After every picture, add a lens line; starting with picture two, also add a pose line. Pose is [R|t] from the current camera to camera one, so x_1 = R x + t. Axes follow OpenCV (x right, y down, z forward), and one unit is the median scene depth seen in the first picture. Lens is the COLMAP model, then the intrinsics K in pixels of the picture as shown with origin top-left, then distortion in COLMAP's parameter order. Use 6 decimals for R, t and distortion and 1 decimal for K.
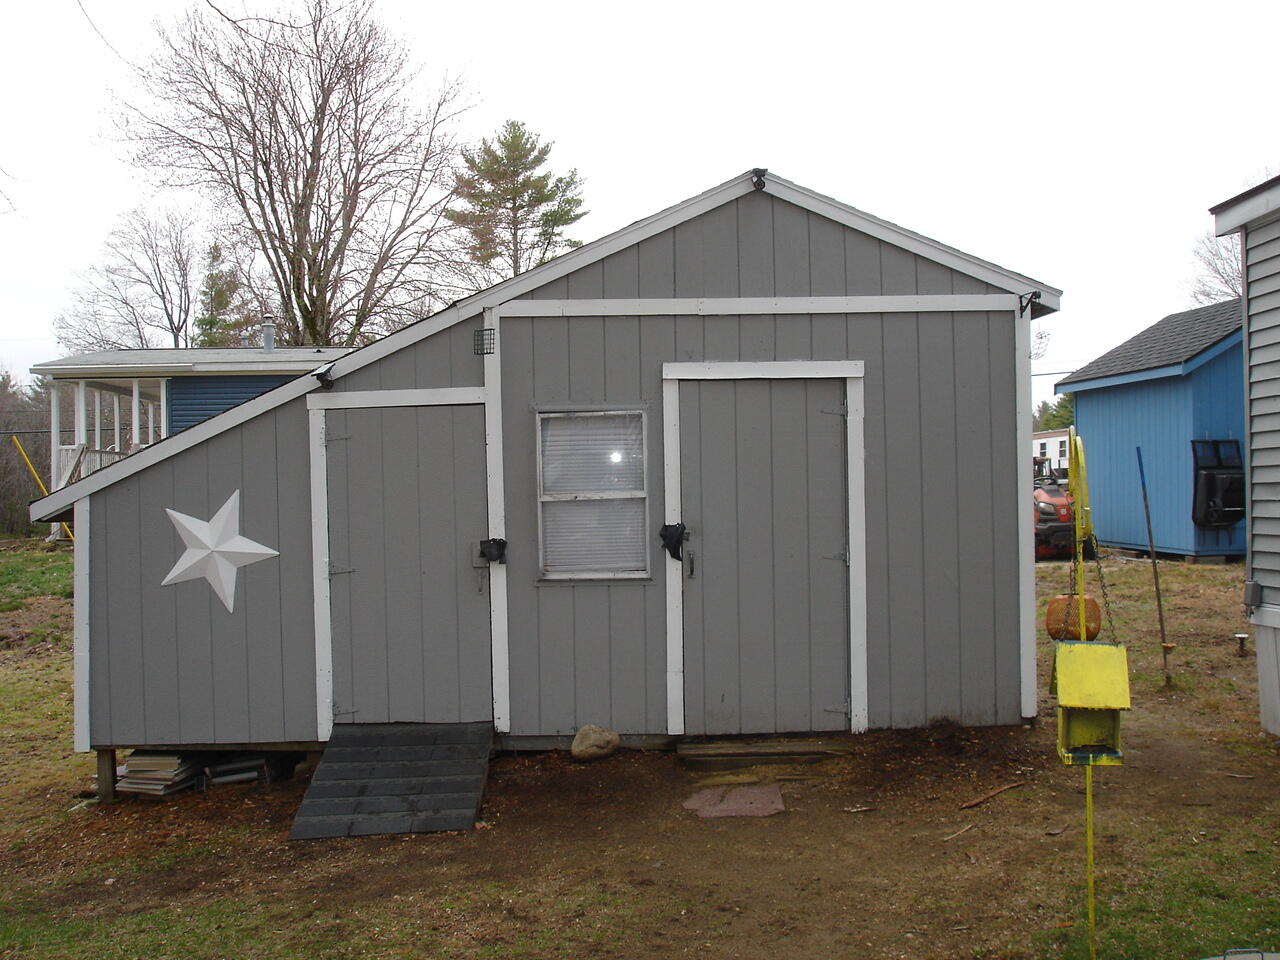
lens RADIAL K [[1411.7, 0, 640.0], [0, 1411.7, 480.0], [0, 0, 1]] dist [-0.075491, -0.135521]
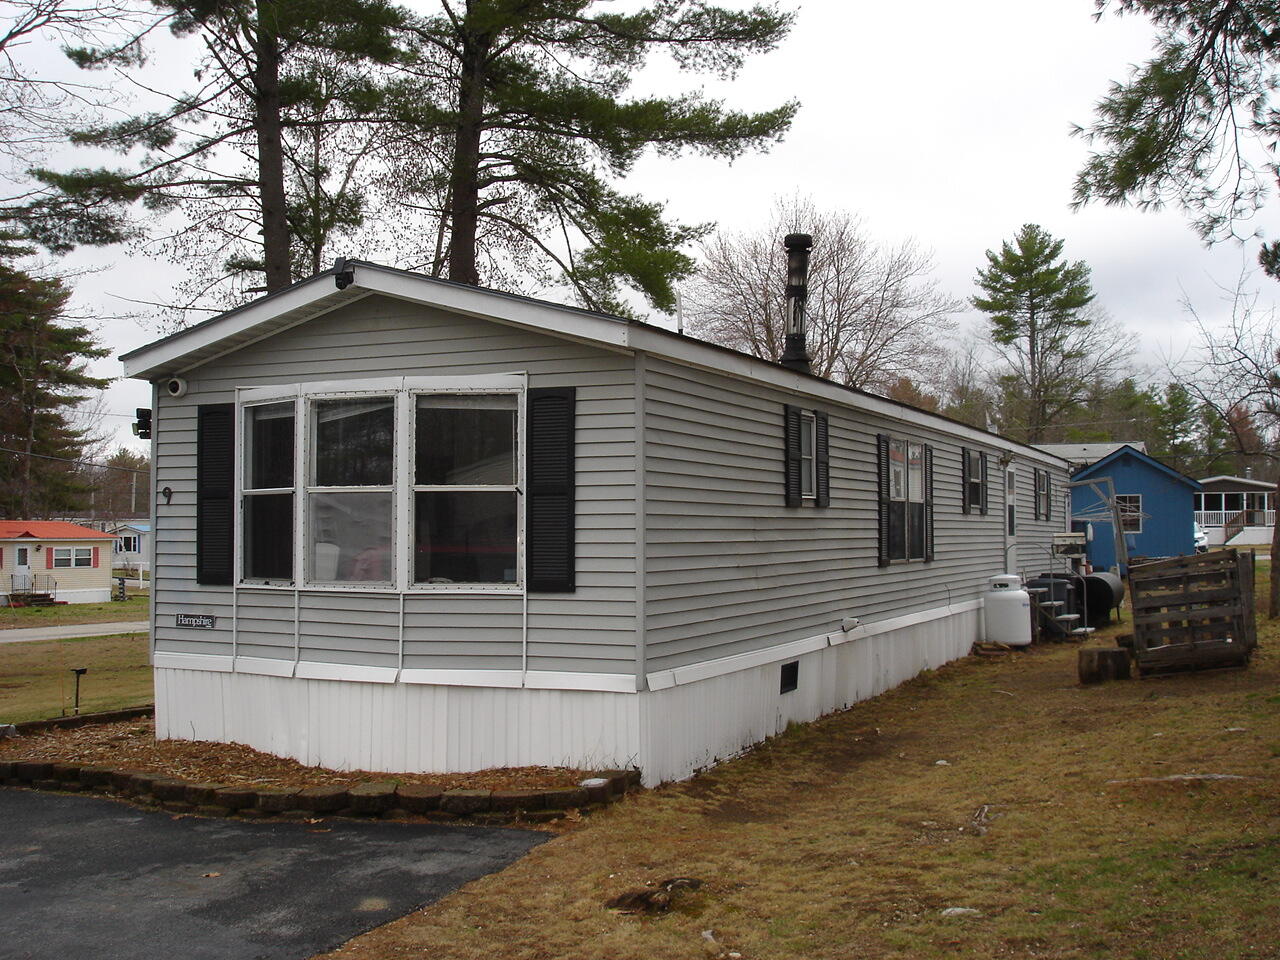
lens RADIAL K [[1411.7, 0, 640.0], [0, 1411.7, 480.0], [0, 0, 1]] dist [-0.075491, -0.135521]
pose [[0.898558, -0.003069, -0.438844, 1.399692], [-0.006583, 0.999769, -0.020473, -0.083502], [0.438805, 0.021285, 0.898330, -2.343091]]
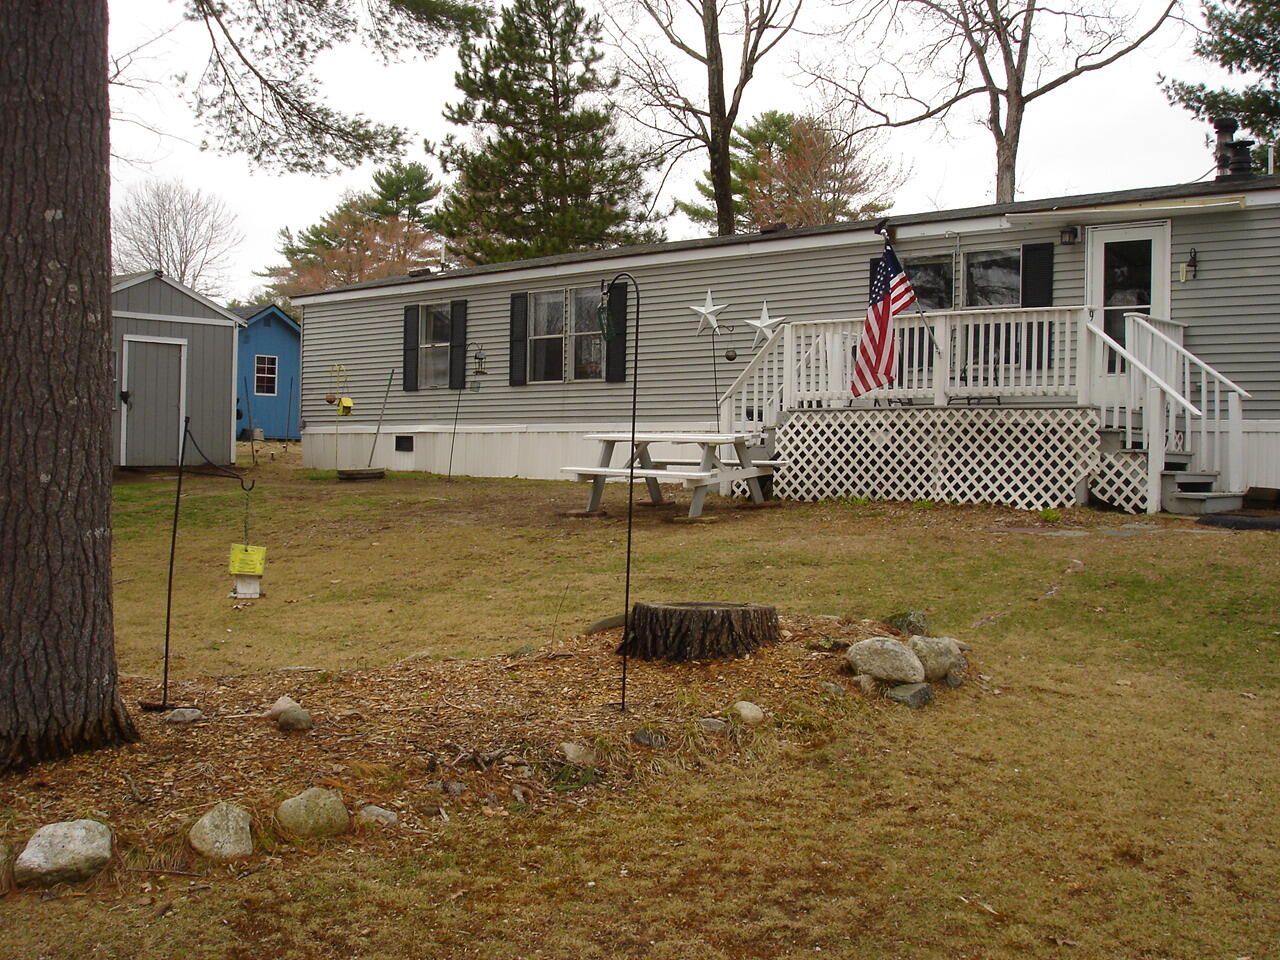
lens RADIAL K [[1411.7, 0, 640.0], [0, 1411.7, 480.0], [0, 0, 1]] dist [-0.075491, -0.135521]
pose [[0.681168, 0.014357, 0.731987, -1.218271], [-0.034438, 0.999329, 0.012447, 0.128545], [-0.731317, -0.033686, 0.681205, -1.543742]]
